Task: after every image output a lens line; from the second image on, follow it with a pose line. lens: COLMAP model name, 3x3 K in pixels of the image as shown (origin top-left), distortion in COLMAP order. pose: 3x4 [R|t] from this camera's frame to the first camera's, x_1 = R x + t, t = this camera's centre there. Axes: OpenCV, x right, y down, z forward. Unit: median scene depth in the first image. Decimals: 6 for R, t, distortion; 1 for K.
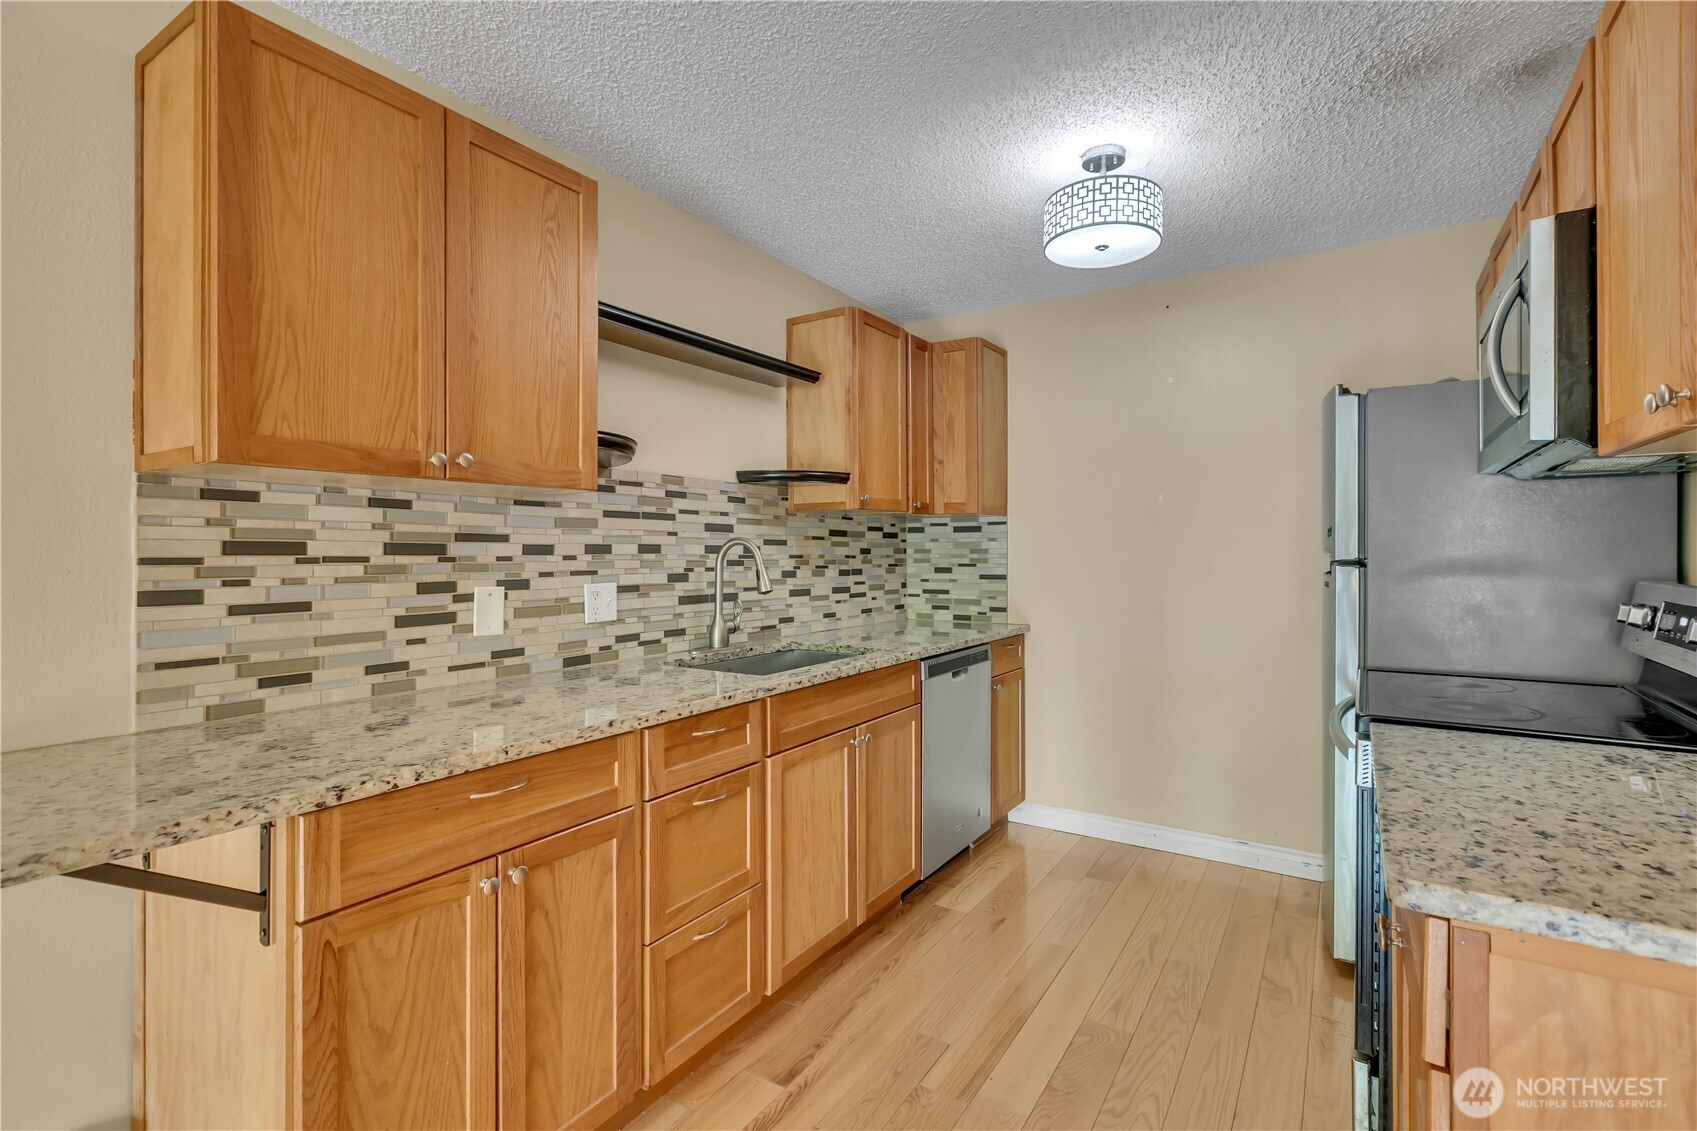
lens RADIAL K [[776.3, 0, 864.6], [0, 776.3, 552.6], [0, 0, 1]] dist [0.003742, -0.001298]
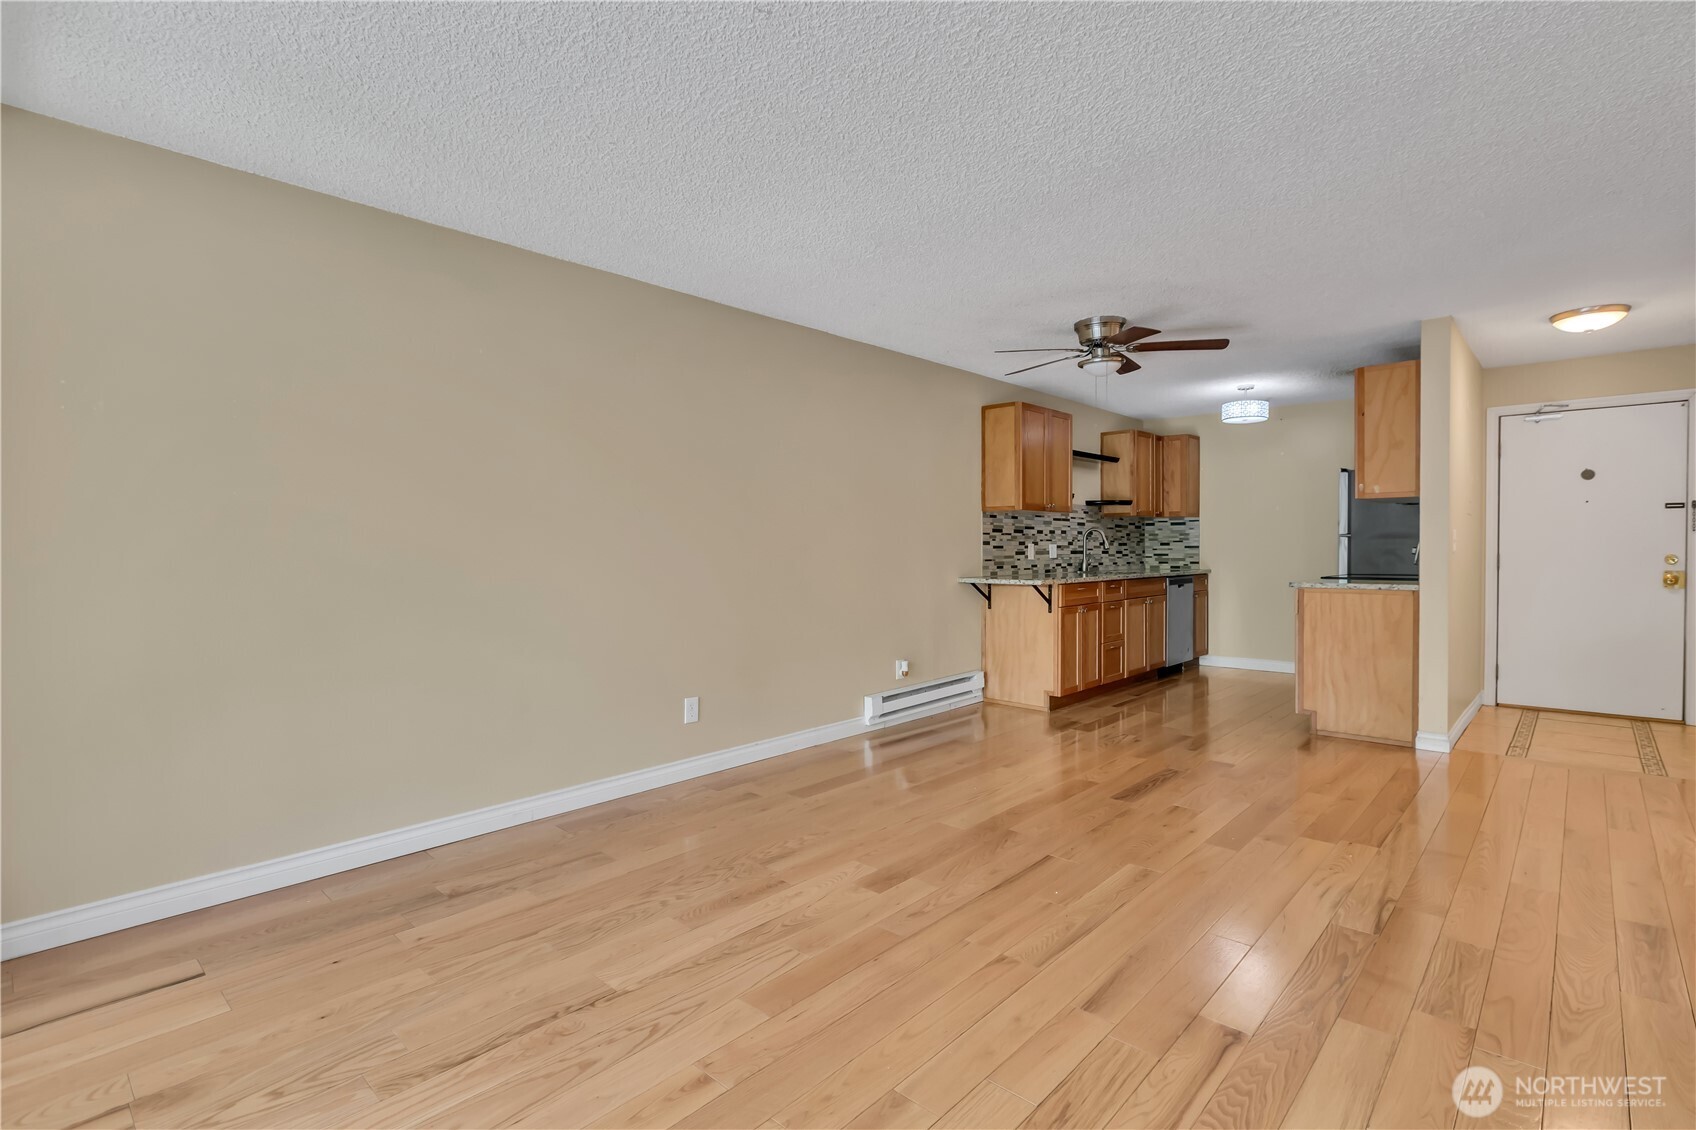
lens RADIAL K [[801.7, 0, 850.8], [0, 801.7, 566.1], [0, 0, 1]] dist [-0.000694, -0.001182]
pose [[0.982804, 0.001410, -0.184646, -0.555769], [0.002536, 0.999773, 0.021131, 0.059157], [0.184634, -0.021236, 0.982578, -2.112179]]
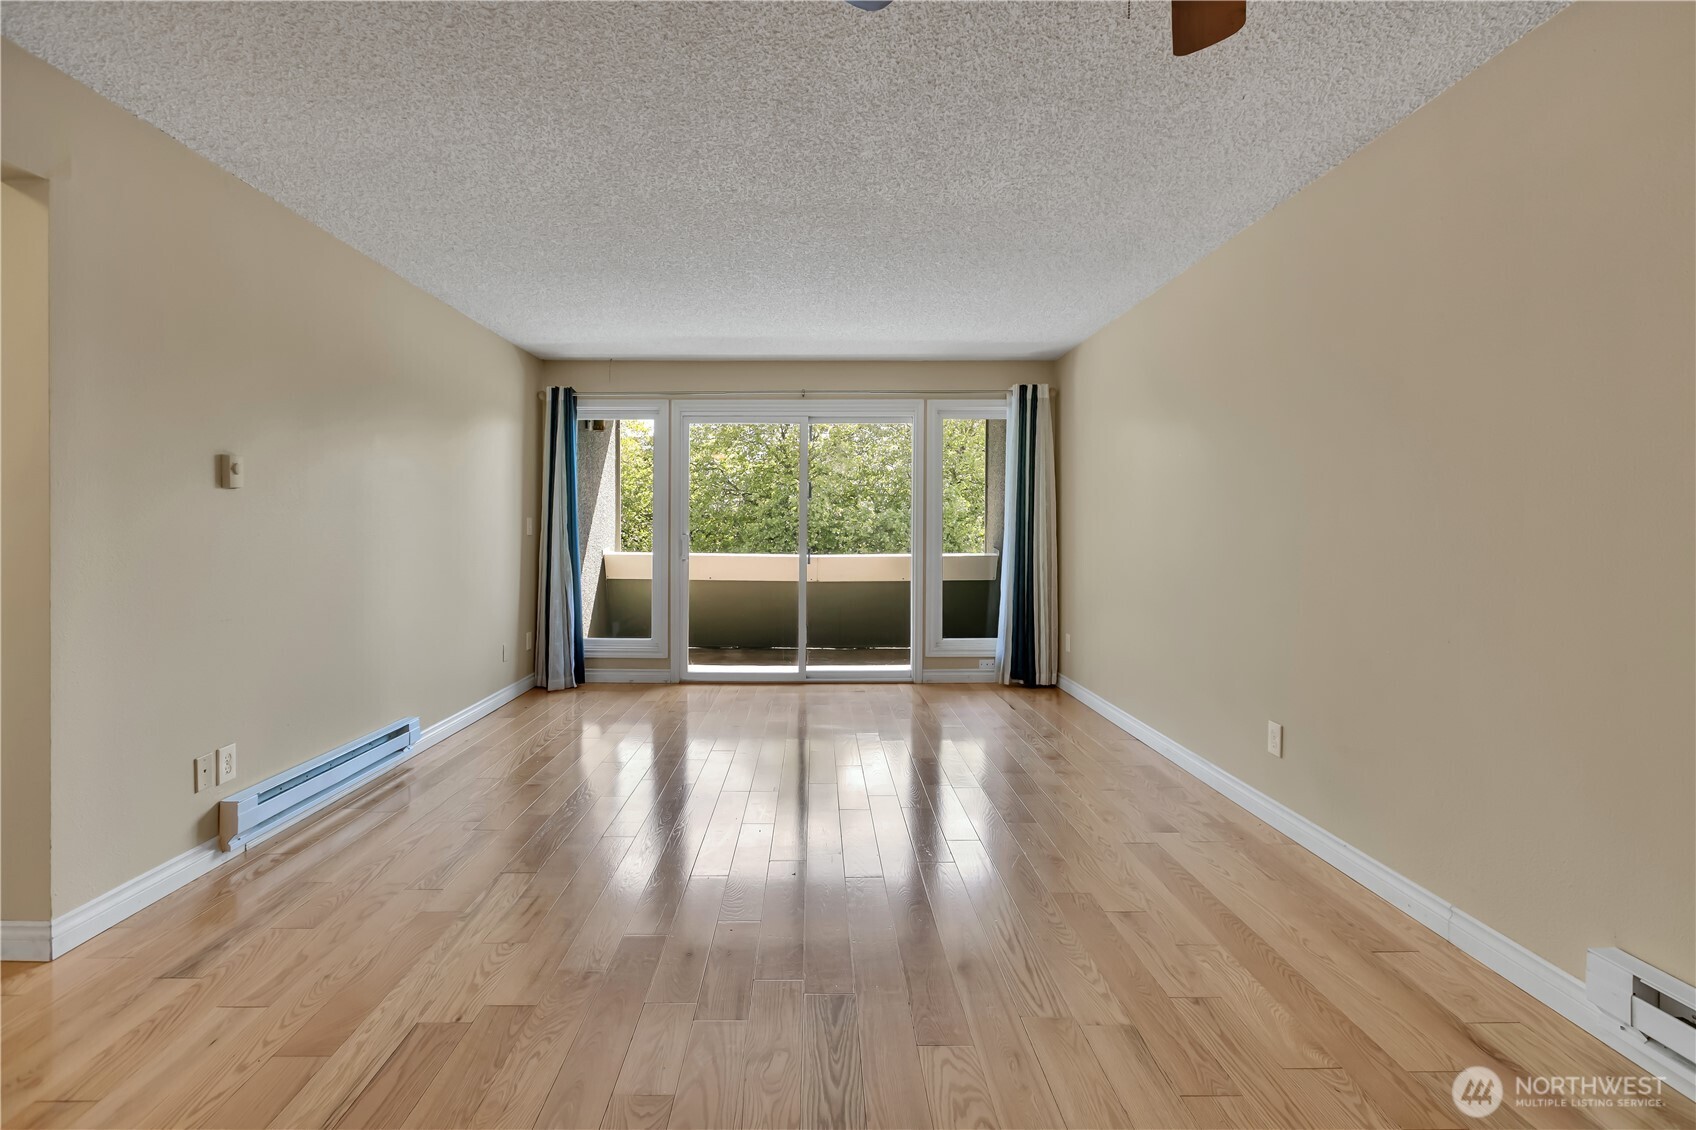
lens RADIAL K [[775.8, 0, 814.4], [0, 775.8, 538.2], [0, 0, 1]] dist [0.003742, -0.001298]
pose [[-0.849824, 0.006665, -0.527025, 0.180617], [-0.004214, 0.999802, 0.019439, 0.045886], [0.527050, 0.018741, -0.849627, 0.390286]]
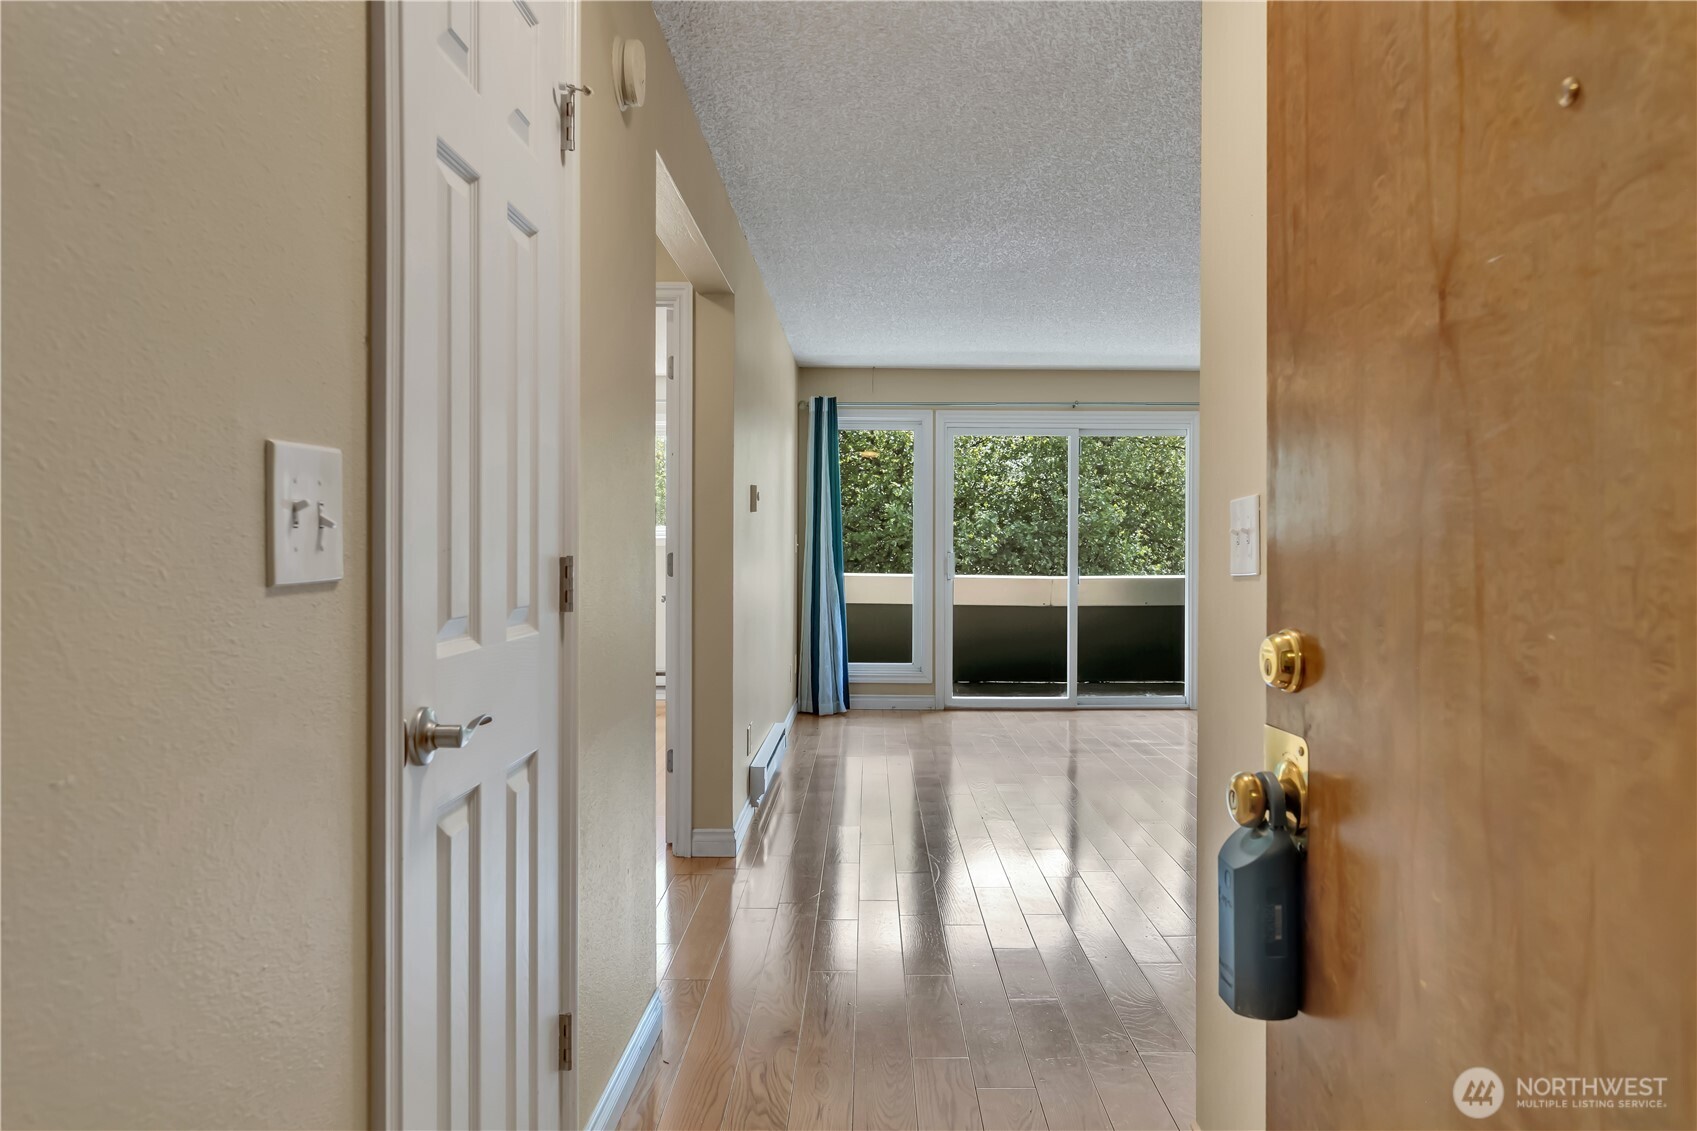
lens RADIAL K [[1107.0, 0, 876.6], [0, 1107.0, 550.1], [0, 0, 1]] dist [0.048260, 0.000328]
pose [[-0.847620, -0.001886, -0.530601, 1.292448], [-0.008356, 0.999917, 0.009795, 0.045068], [0.530539, 0.012736, -0.847565, 0.820753]]
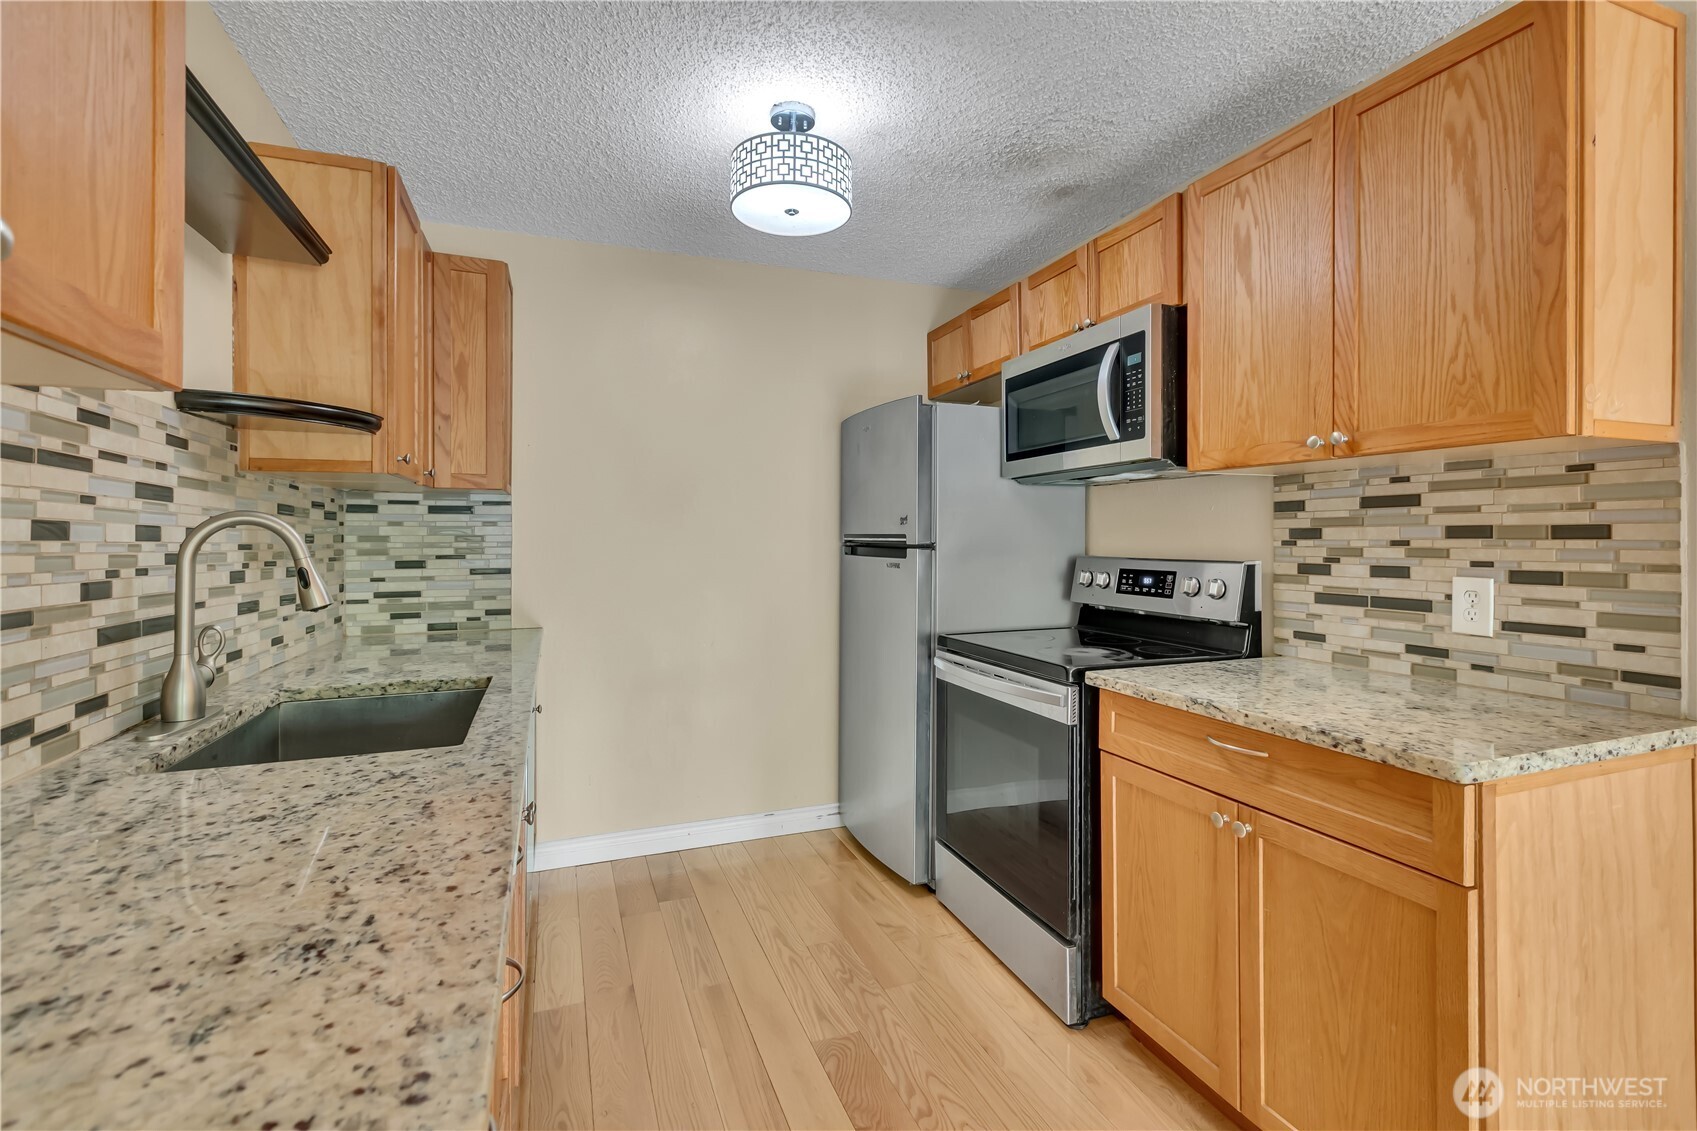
lens RADIAL K [[776.3, 0, 856.5], [0, 776.3, 529.9], [0, 0, 1]] dist [0.003742, -0.001298]
pose [[0.595889, 0.007998, 0.803027, -0.412370], [0.005558, 0.999885, -0.014083, 0.004751], [-0.803048, 0.012855, 0.595776, 0.393484]]
